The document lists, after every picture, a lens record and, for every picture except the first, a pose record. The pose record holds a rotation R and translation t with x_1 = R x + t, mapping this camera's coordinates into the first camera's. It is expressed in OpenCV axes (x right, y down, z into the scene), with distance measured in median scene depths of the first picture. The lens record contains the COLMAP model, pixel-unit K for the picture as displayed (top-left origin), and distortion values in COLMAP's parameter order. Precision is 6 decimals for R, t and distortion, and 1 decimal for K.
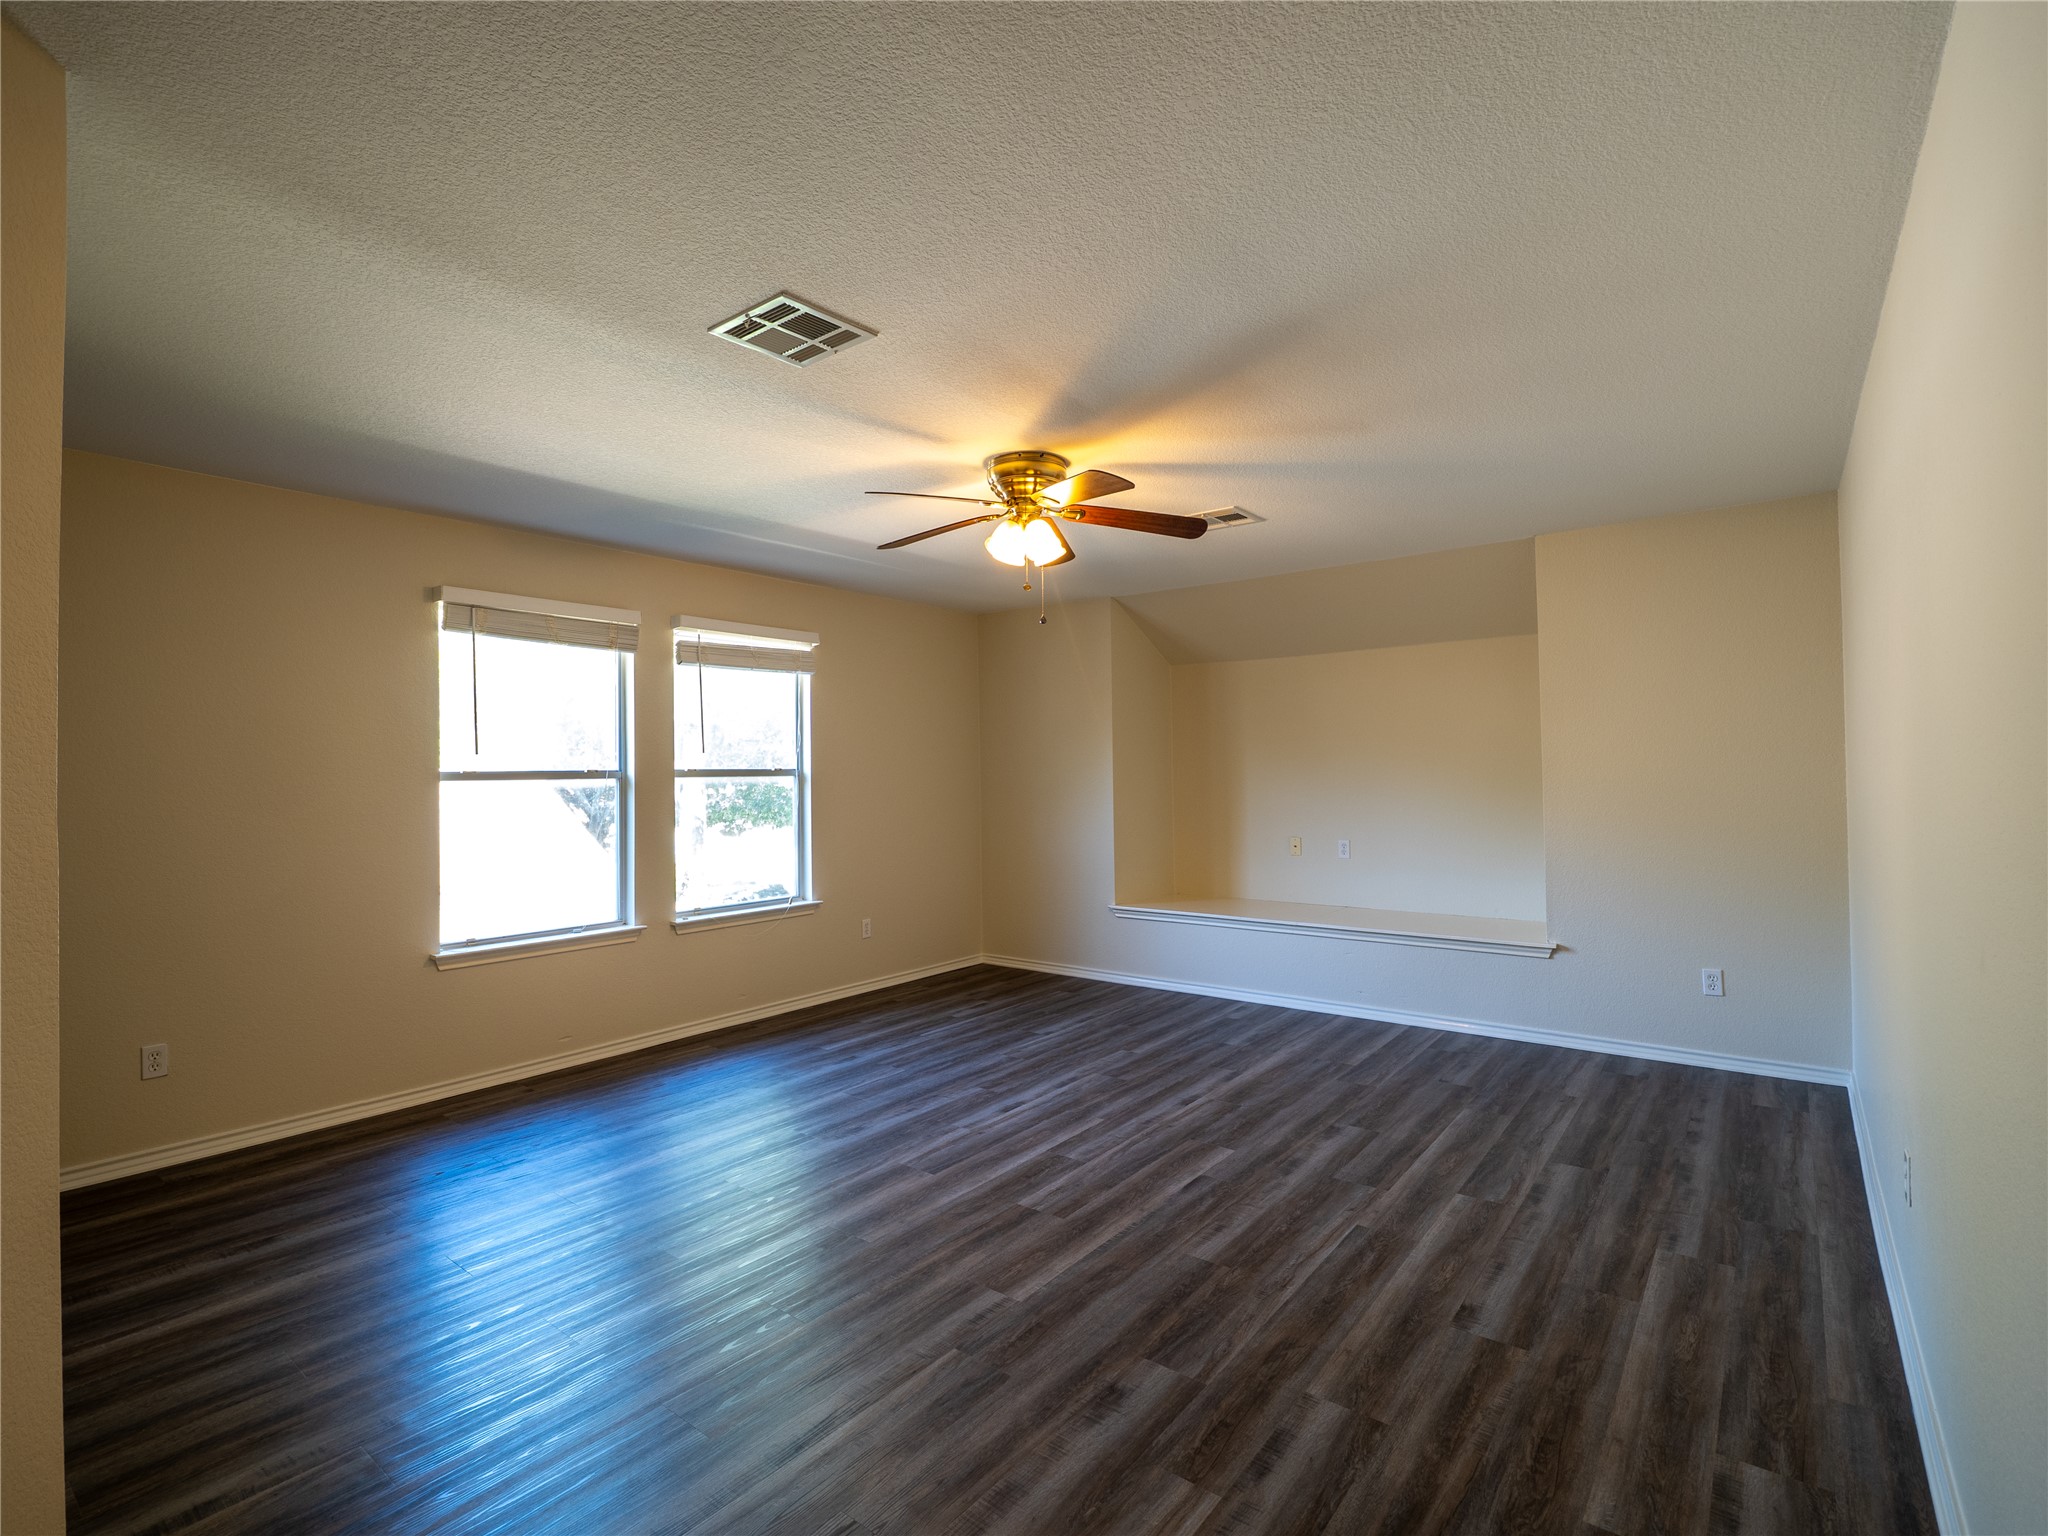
lens RADIAL K [[973.2, 0, 1024.0], [0, 973.2, 768.0], [0, 0, 1]] dist [-0.012015, -0.000436]
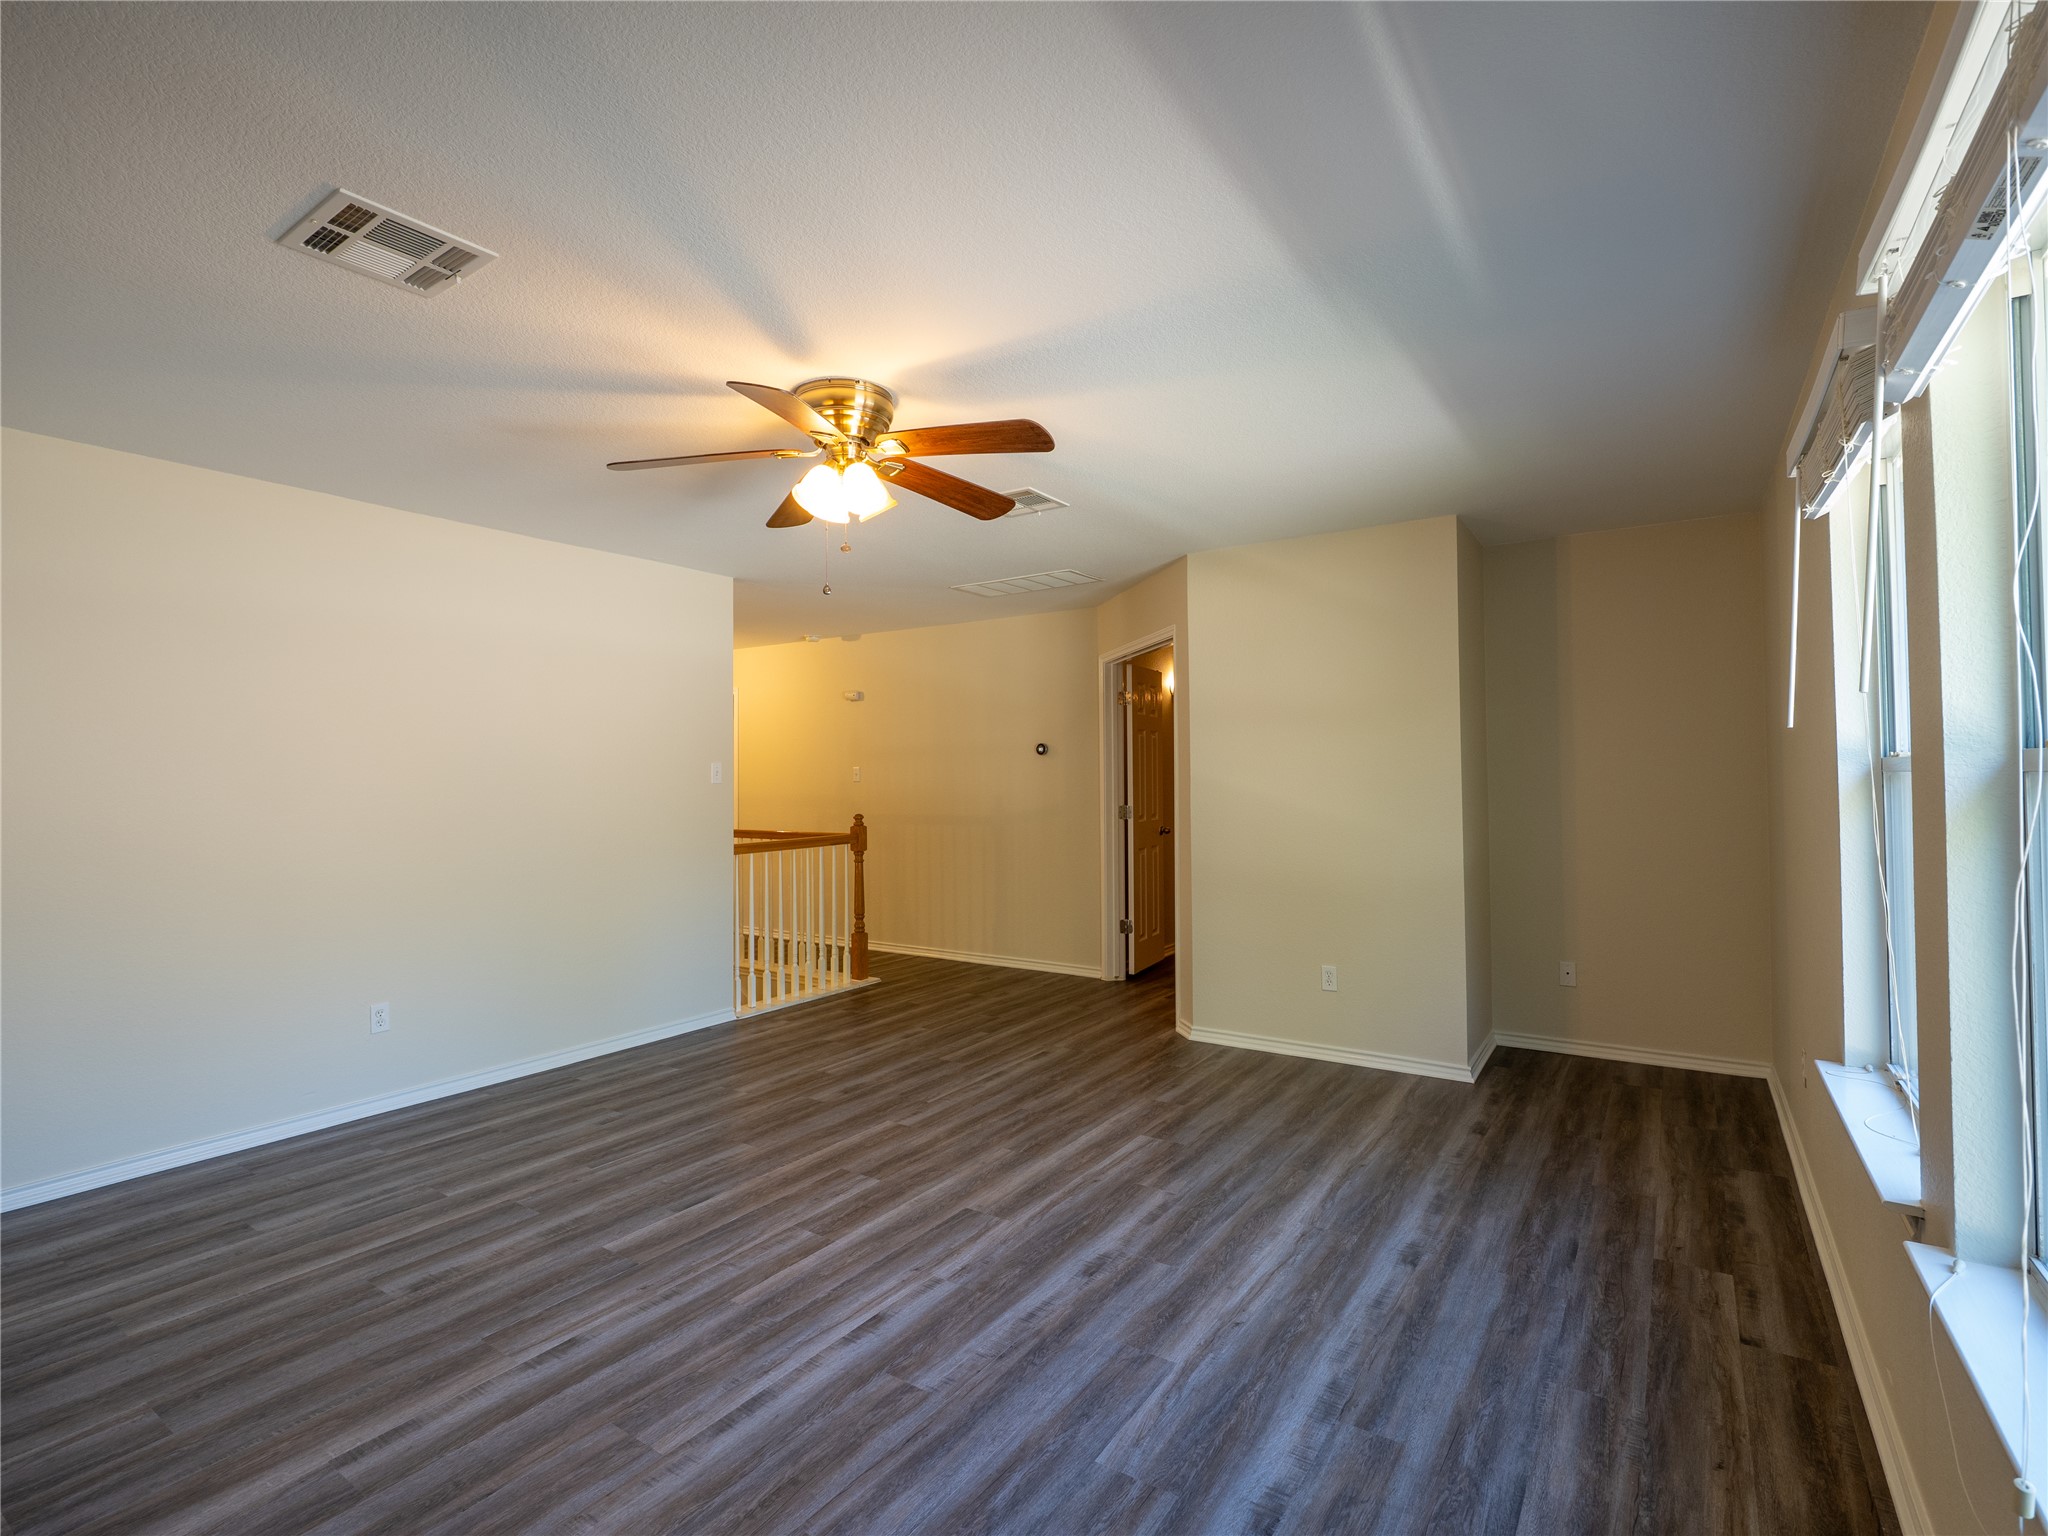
lens RADIAL K [[973.2, 0, 1024.0], [0, 973.2, 768.0], [0, 0, 1]] dist [-0.012015, -0.000436]
pose [[-0.997154, 0.019873, -0.072727, -0.087384], [0.020593, 0.999746, -0.009161, 0.007620], [0.072527, -0.010632, -0.997310, 1.906893]]
